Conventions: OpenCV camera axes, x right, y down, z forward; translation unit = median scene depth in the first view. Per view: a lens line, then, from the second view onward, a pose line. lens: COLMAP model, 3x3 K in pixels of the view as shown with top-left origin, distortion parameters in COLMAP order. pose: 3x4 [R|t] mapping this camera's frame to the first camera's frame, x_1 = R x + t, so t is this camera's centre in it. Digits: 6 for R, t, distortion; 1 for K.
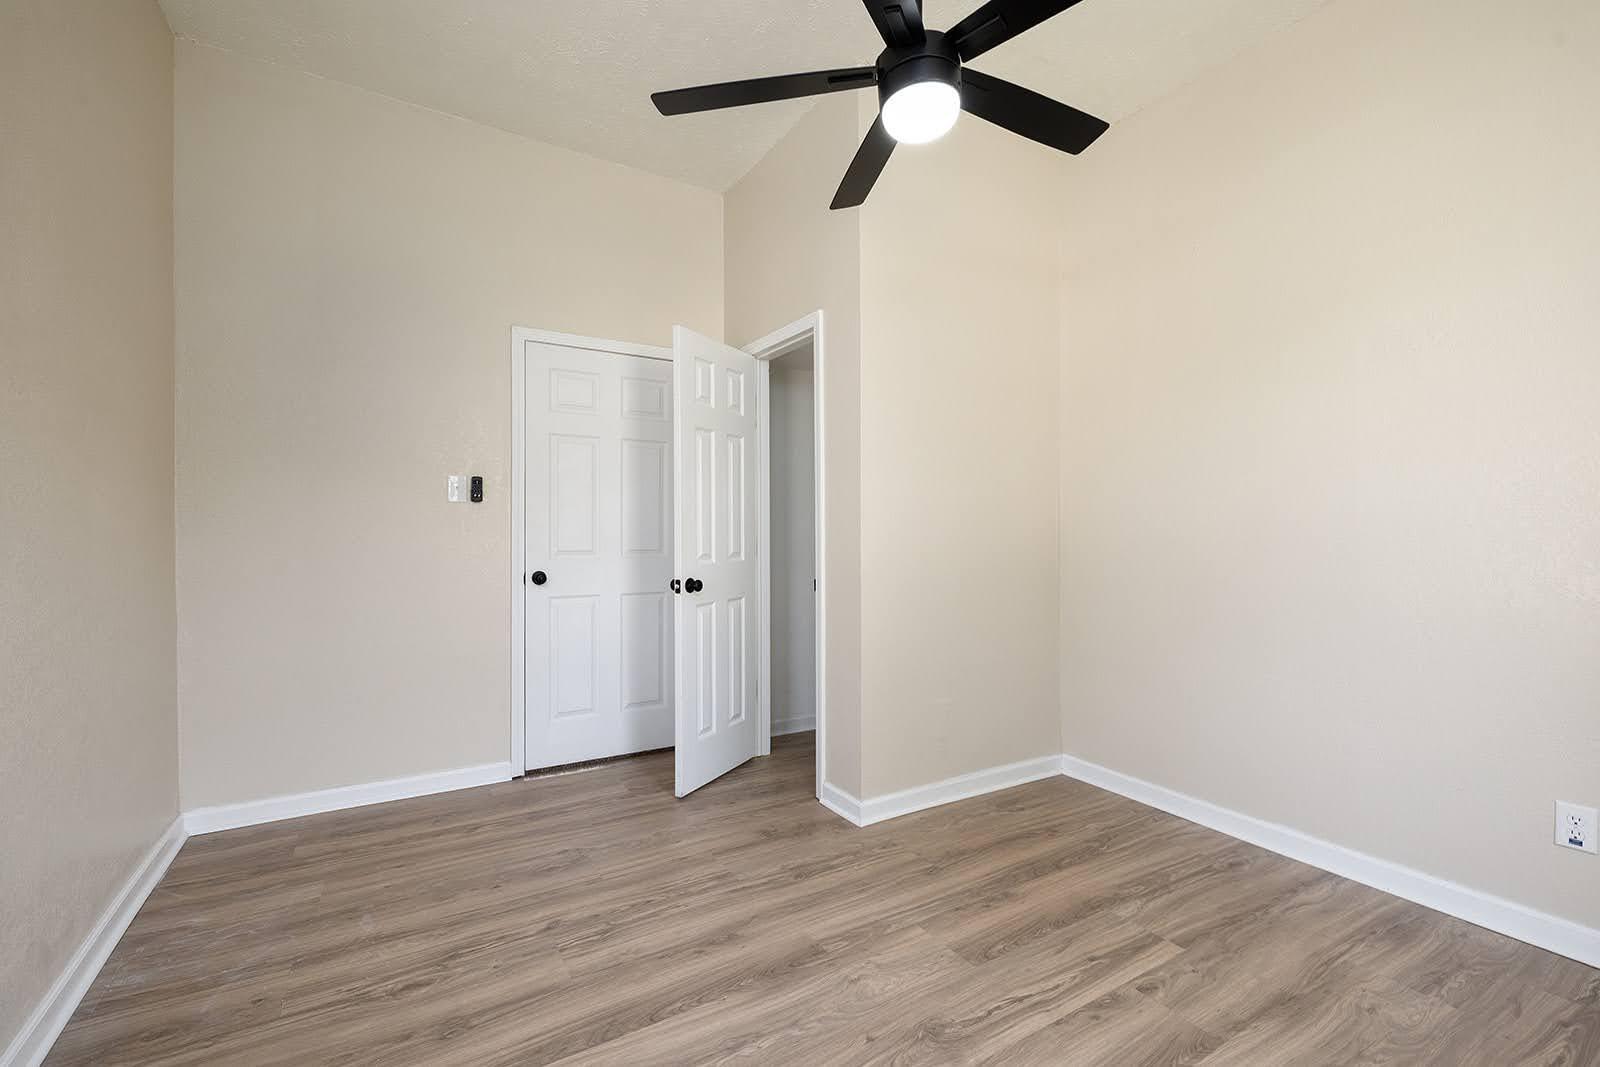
lens RADIAL K [[673.7, 0, 800.0], [0, 673.7, 533.5], [0, 0, 1]] dist [-0.000657, -0.000012]
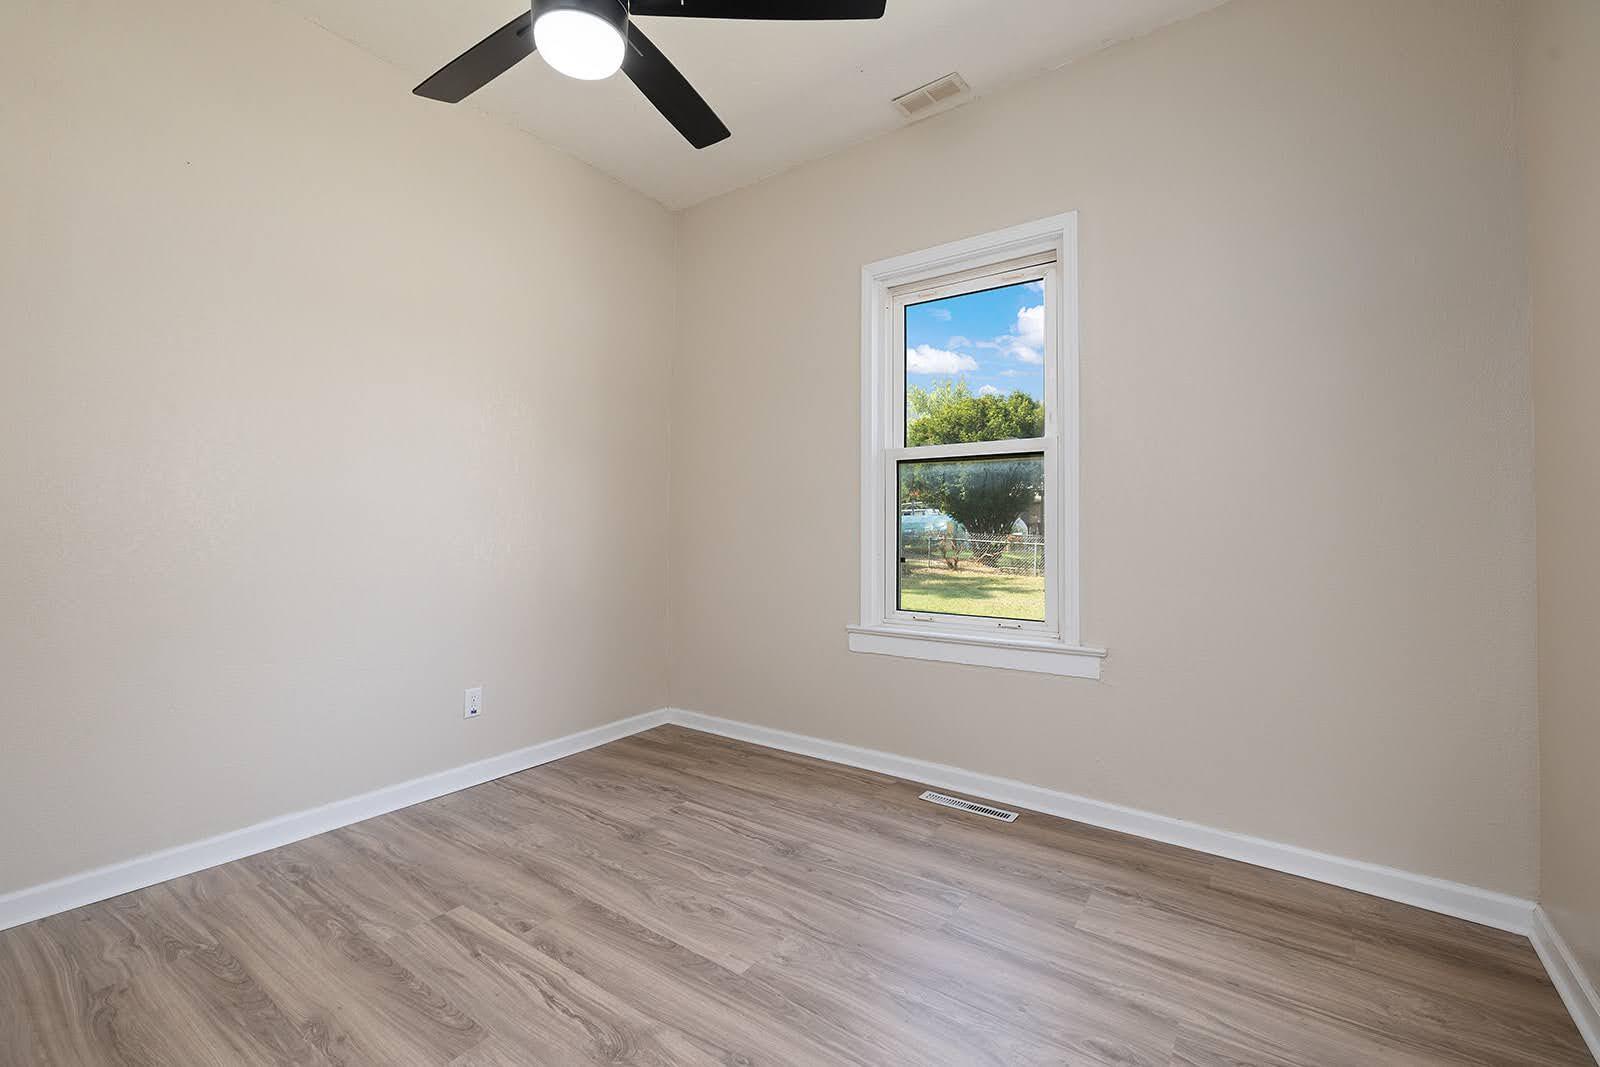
lens RADIAL K [[673.7, 0, 800.0], [0, 673.7, 533.5], [0, 0, 1]] dist [-0.000657, -0.000012]
pose [[-0.385334, -0.018663, 0.922588, -0.565058], [-0.014966, 0.999790, 0.013974, 0.003046], [-0.922656, -0.008423, -0.385533, 0.849119]]
